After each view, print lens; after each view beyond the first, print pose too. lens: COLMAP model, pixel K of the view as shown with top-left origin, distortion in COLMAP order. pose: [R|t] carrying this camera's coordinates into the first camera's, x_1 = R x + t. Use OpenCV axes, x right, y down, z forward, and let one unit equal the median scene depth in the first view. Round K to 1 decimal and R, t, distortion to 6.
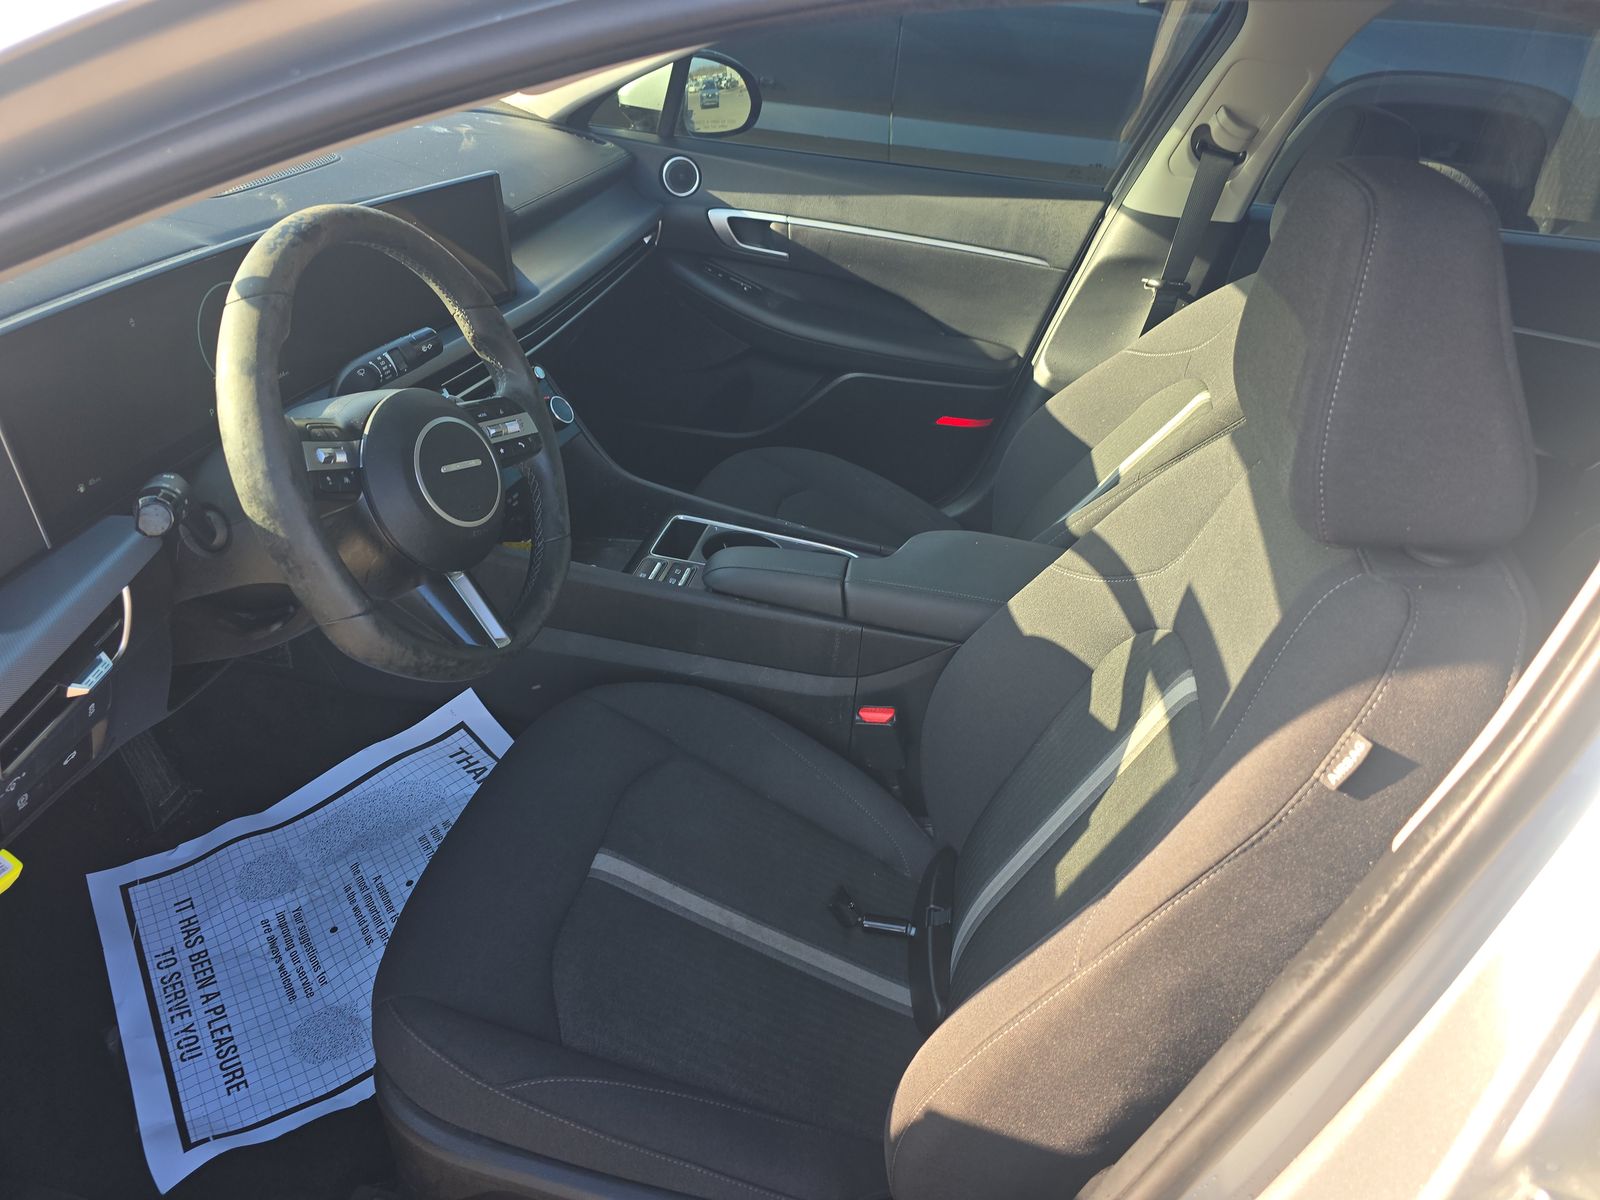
lens RADIAL K [[1076.5, 0, 799.5], [0, 1076.5, 569.1], [0, 0, 1]] dist [0.081150, -0.064532]
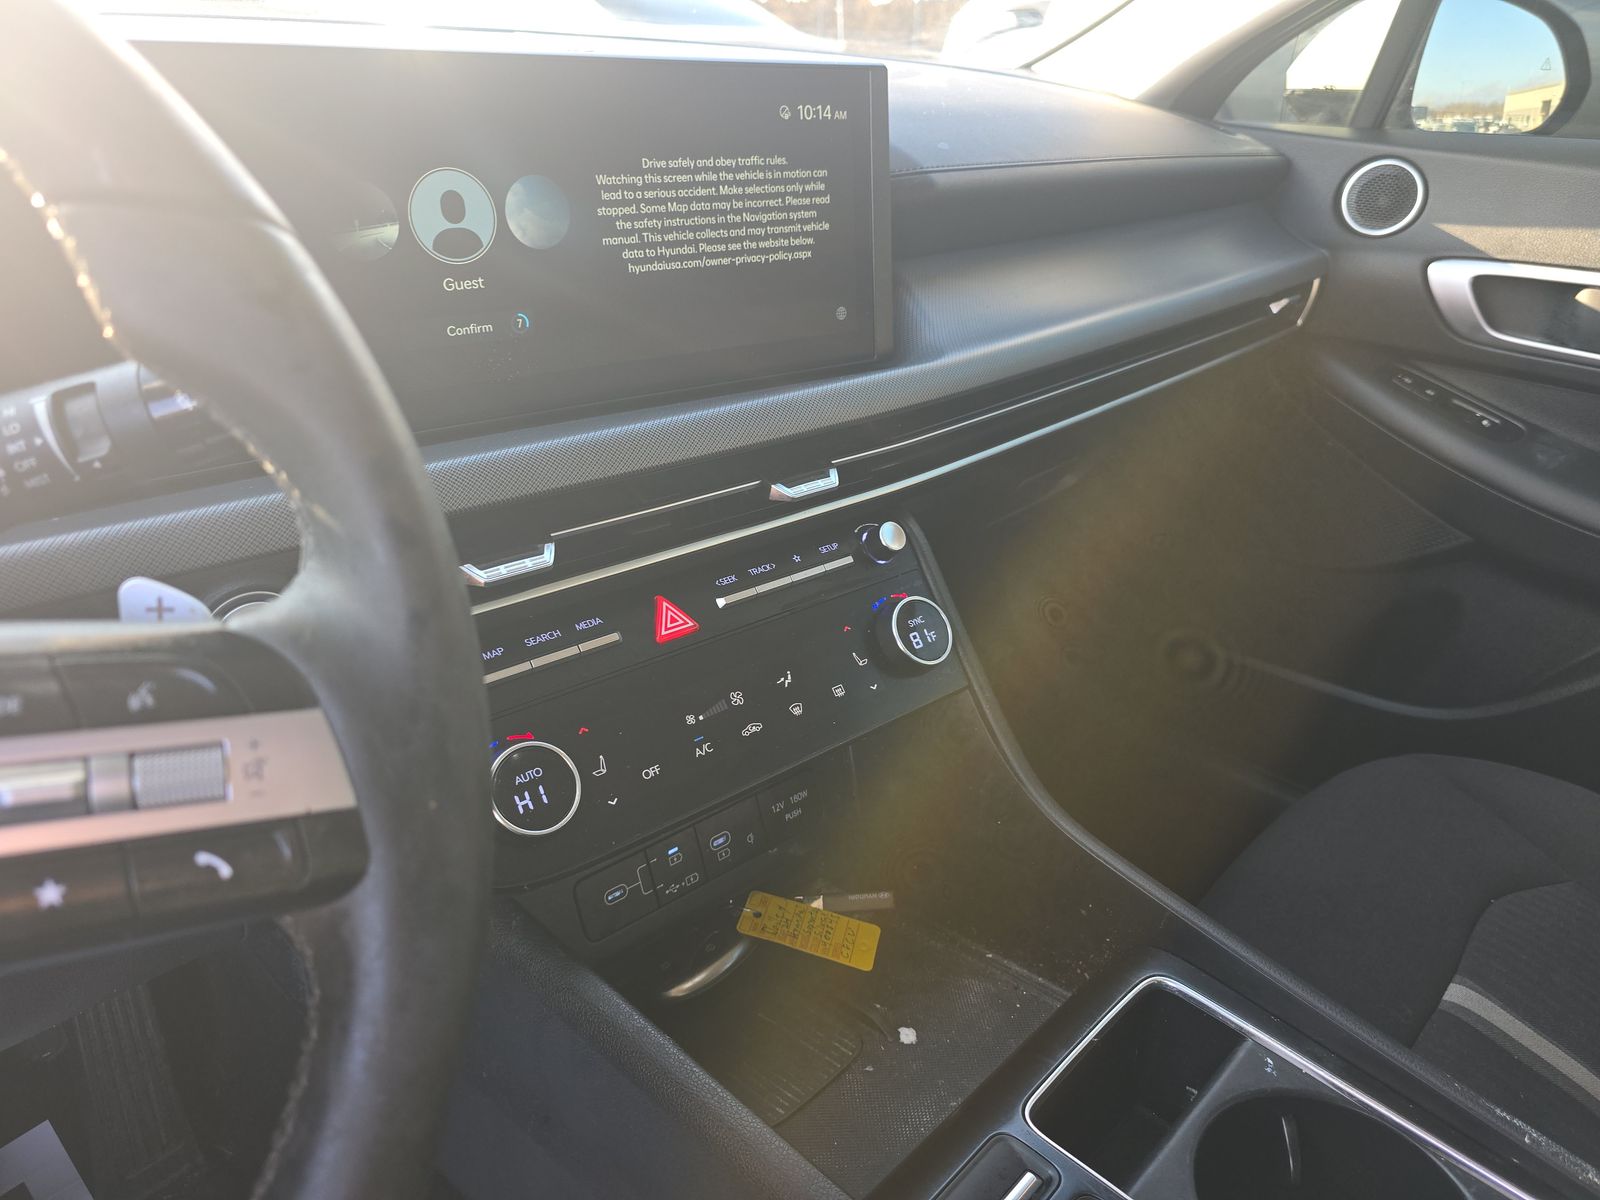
lens RADIAL K [[1076.5, 0, 799.5], [0, 1076.5, 569.1], [0, 0, 1]] dist [0.081150, -0.064532]
pose [[0.831922, 0.168278, -0.528762, -0.034518], [-0.236795, 0.969447, -0.064033, -0.095419], [0.501831, 0.178478, 0.846352, 0.457784]]
